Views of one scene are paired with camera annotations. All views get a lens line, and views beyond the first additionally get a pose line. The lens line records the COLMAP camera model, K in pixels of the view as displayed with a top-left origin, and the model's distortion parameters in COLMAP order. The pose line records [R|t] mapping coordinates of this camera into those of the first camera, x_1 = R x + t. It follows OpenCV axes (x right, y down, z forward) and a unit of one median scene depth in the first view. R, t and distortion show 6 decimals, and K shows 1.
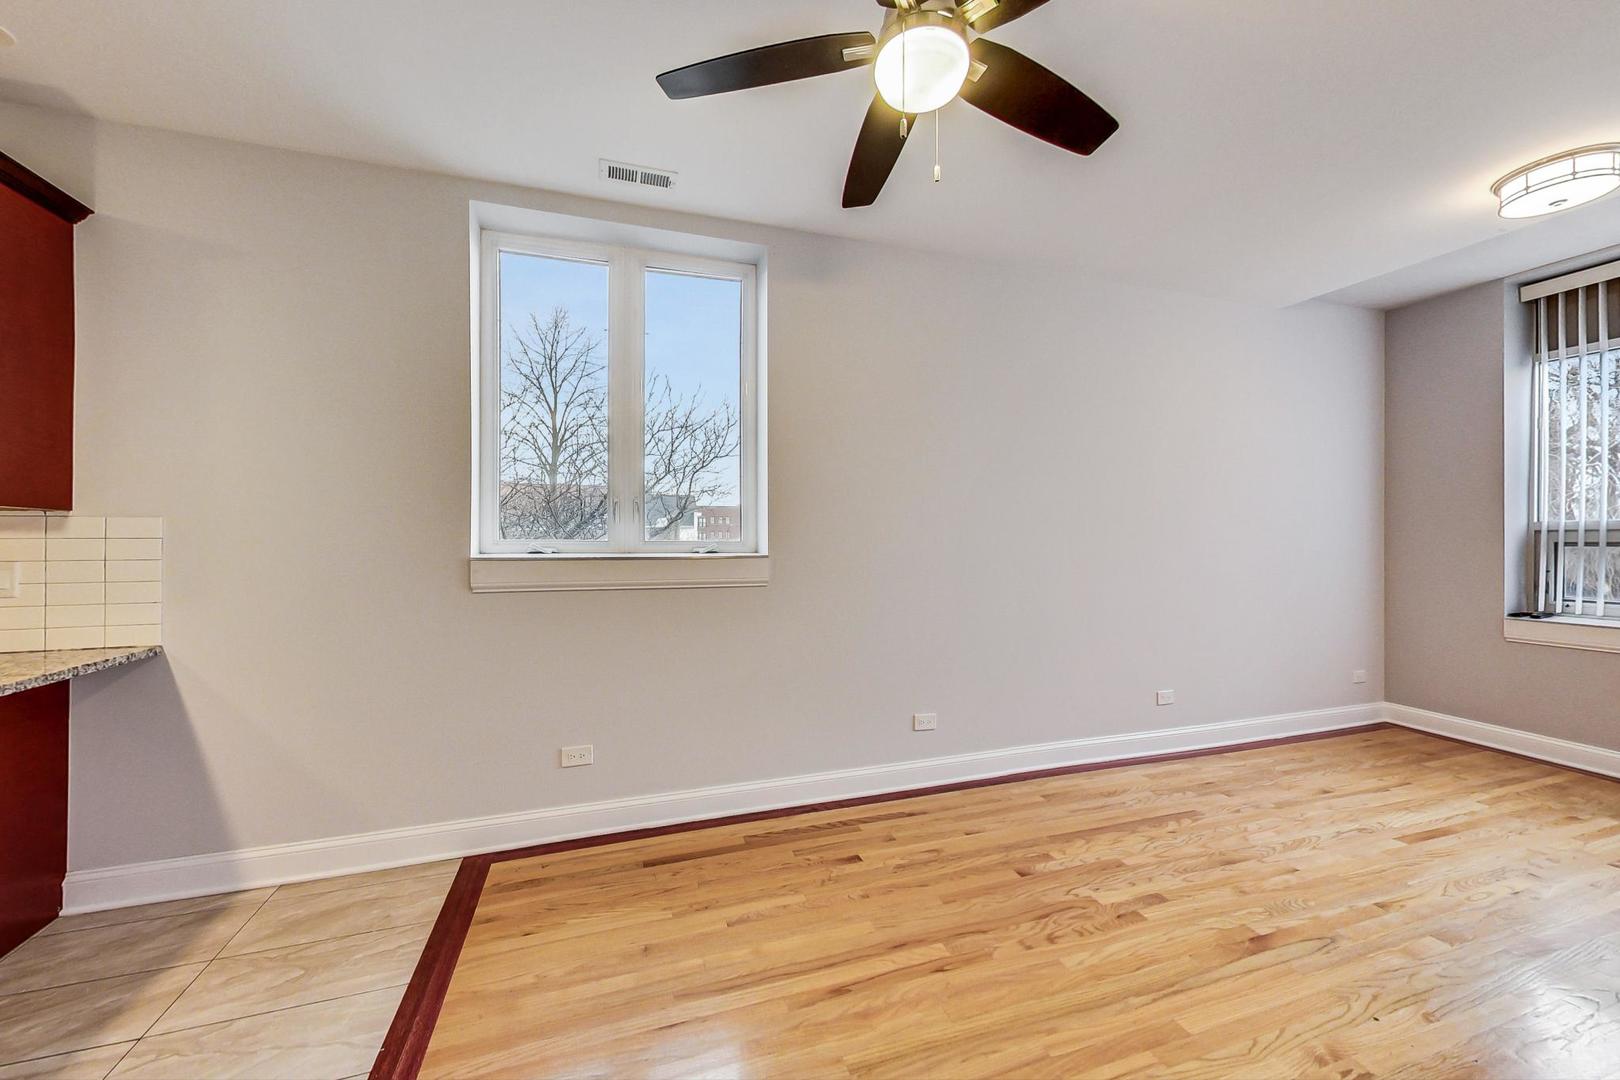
lens RADIAL K [[610.0, 0, 814.8], [0, 610.0, 534.9], [0, 0, 1]] dist [0.002500, 0.000590]
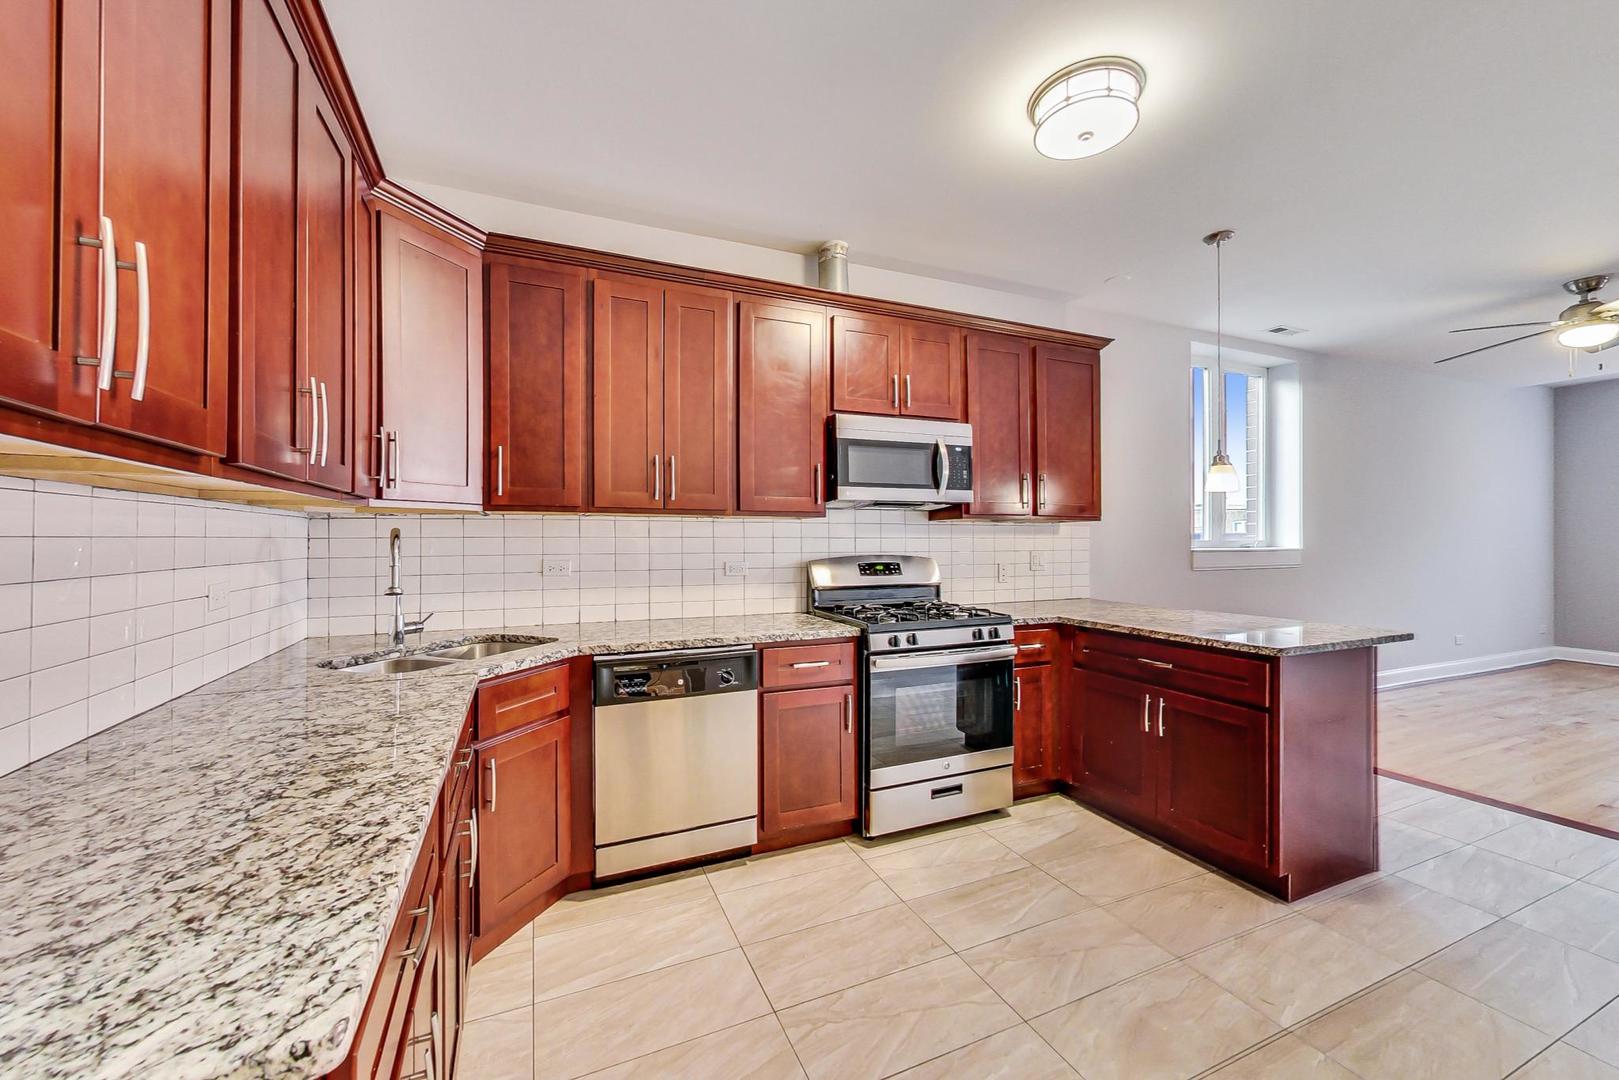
lens RADIAL K [[628.9, 0, 819.9], [0, 628.9, 542.6], [0, 0, 1]] dist [-0.001165, 0.001568]
pose [[0.995441, 0.000323, 0.095375, -1.755355], [-0.000987, 0.999976, 0.006915, 0.006736], [-0.095370, -0.006977, 0.995417, -0.654634]]
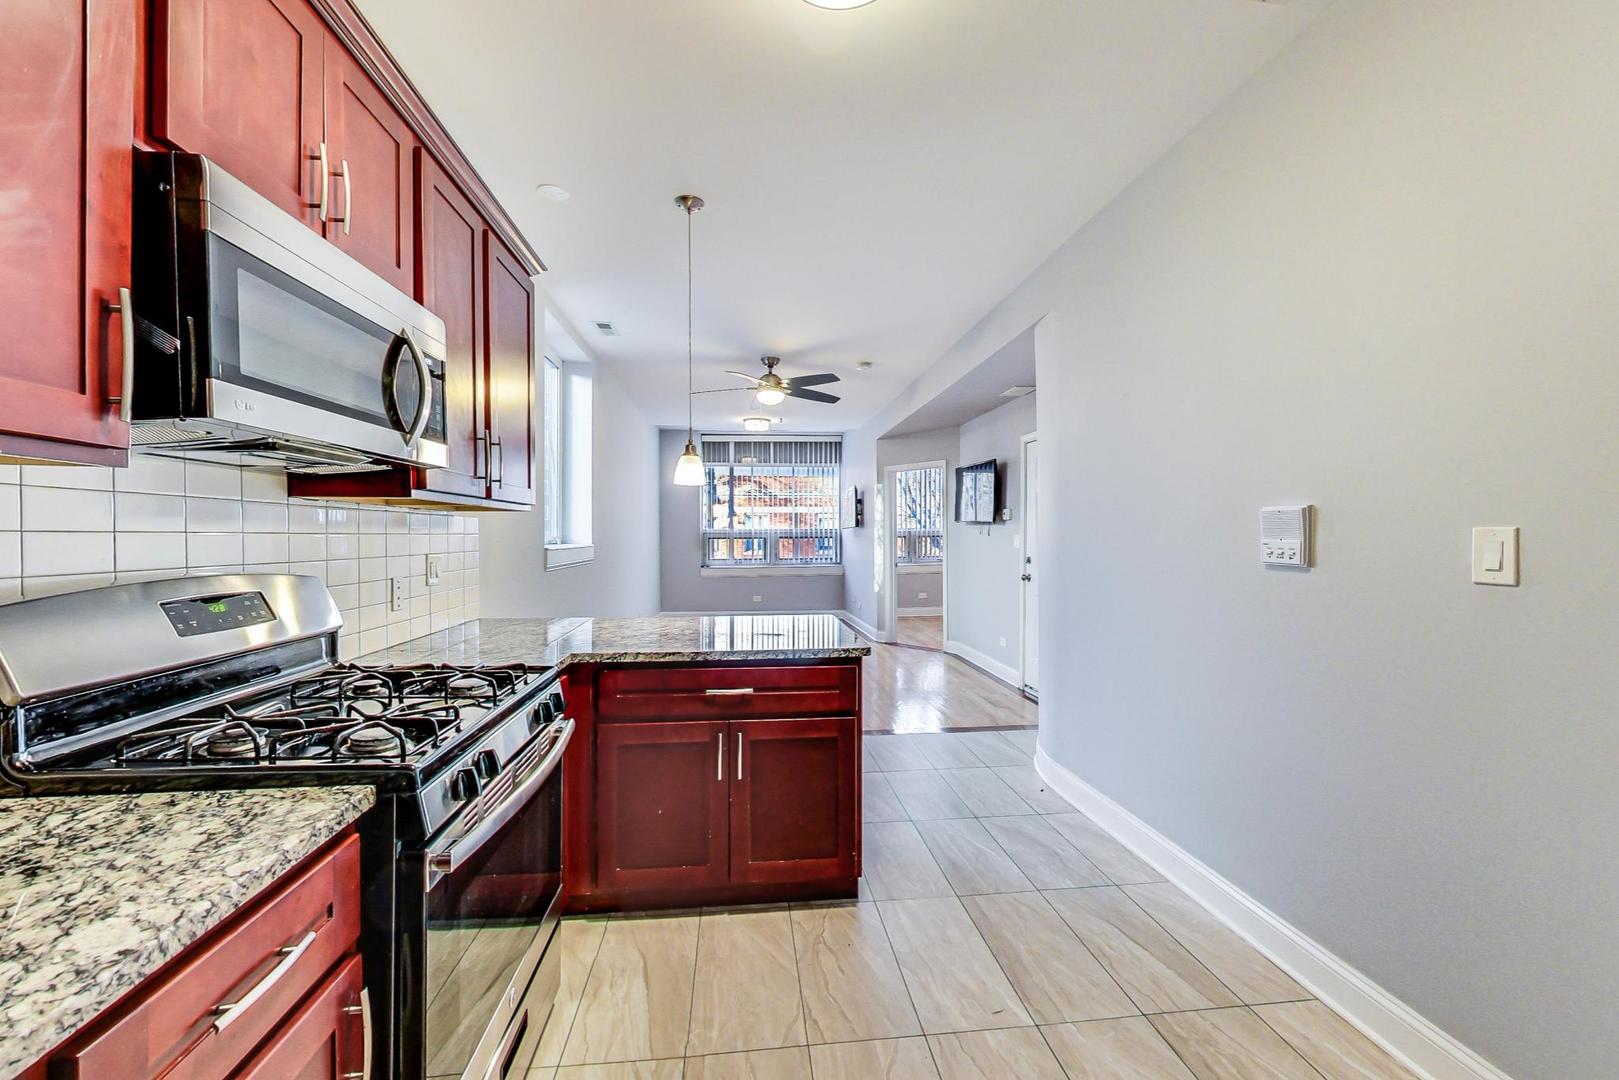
lens RADIAL K [[628.9, 0, 808.3], [0, 628.9, 540.1], [0, 0, 1]] dist [-0.001165, 0.001568]
pose [[0.216108, -0.004696, 0.976358, -1.900811], [-0.006470, 0.999960, 0.006242, 0.004809], [-0.976348, -0.007666, 0.216069, 0.034227]]
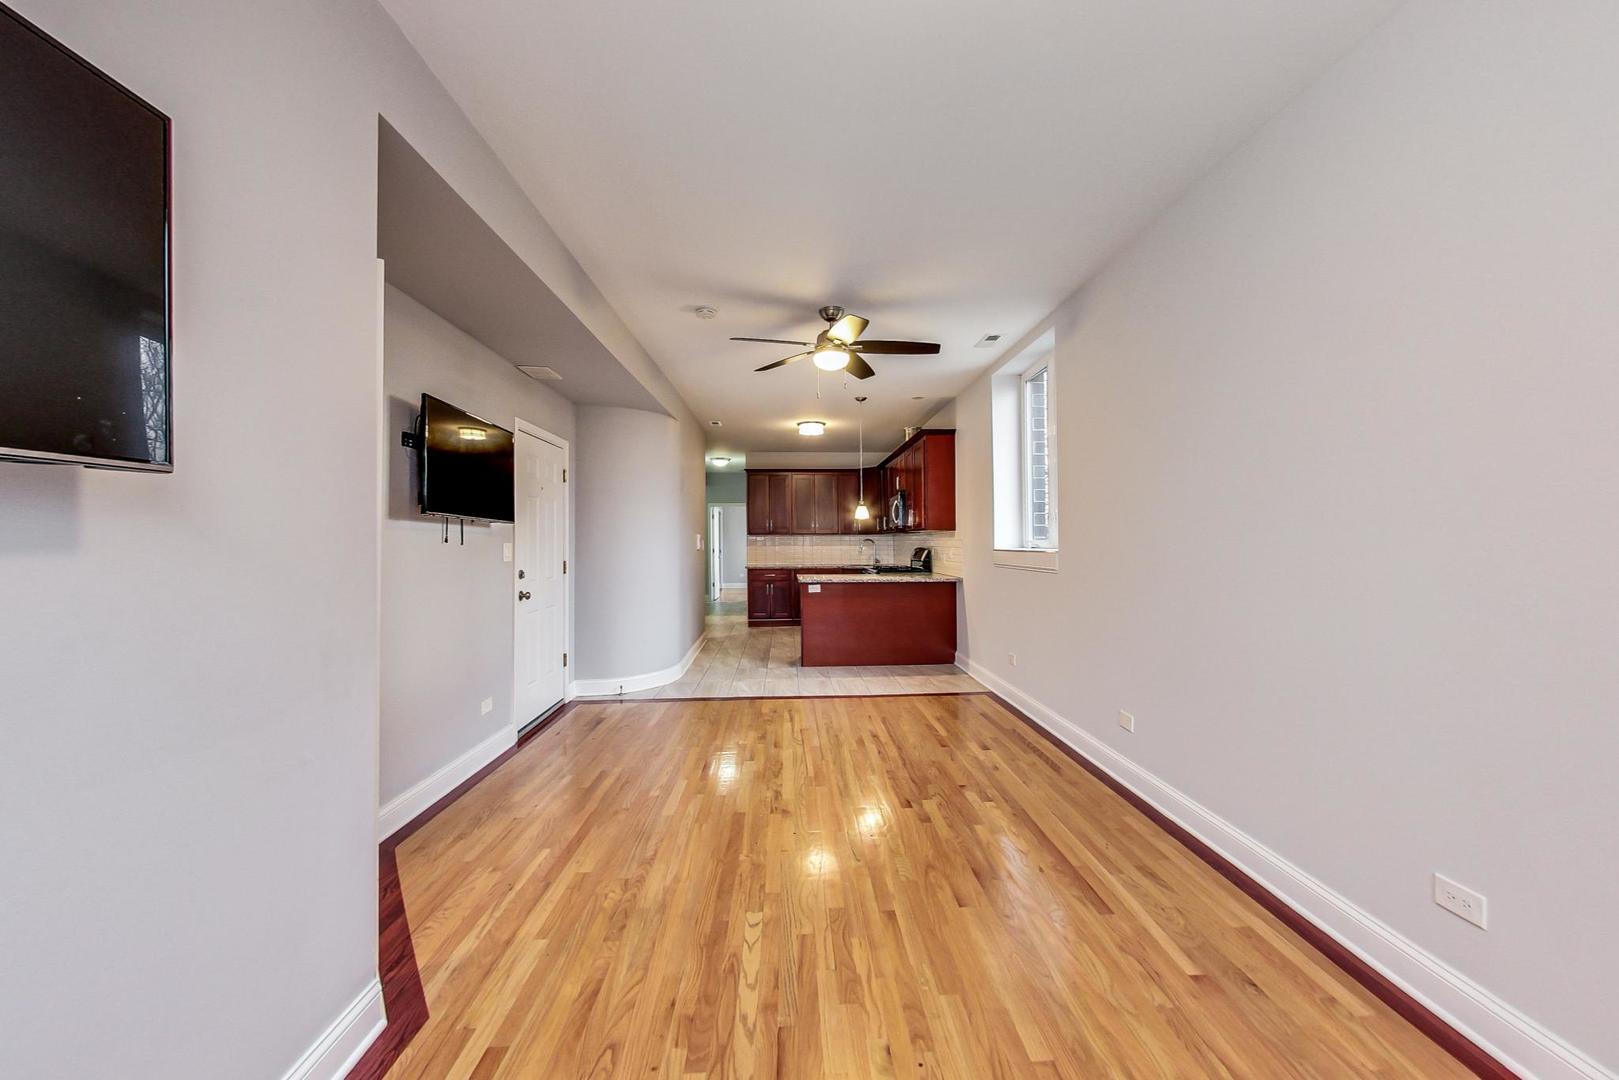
lens RADIAL K [[628.9, 0, 818.2], [0, 628.9, 536.2], [0, 0, 1]] dist [-0.001165, 0.001568]
pose [[-0.274315, -0.003664, -0.961633, 1.633735], [0.018249, 0.999793, -0.009015, 0.001325], [0.961467, -0.020022, -0.274192, 0.994072]]
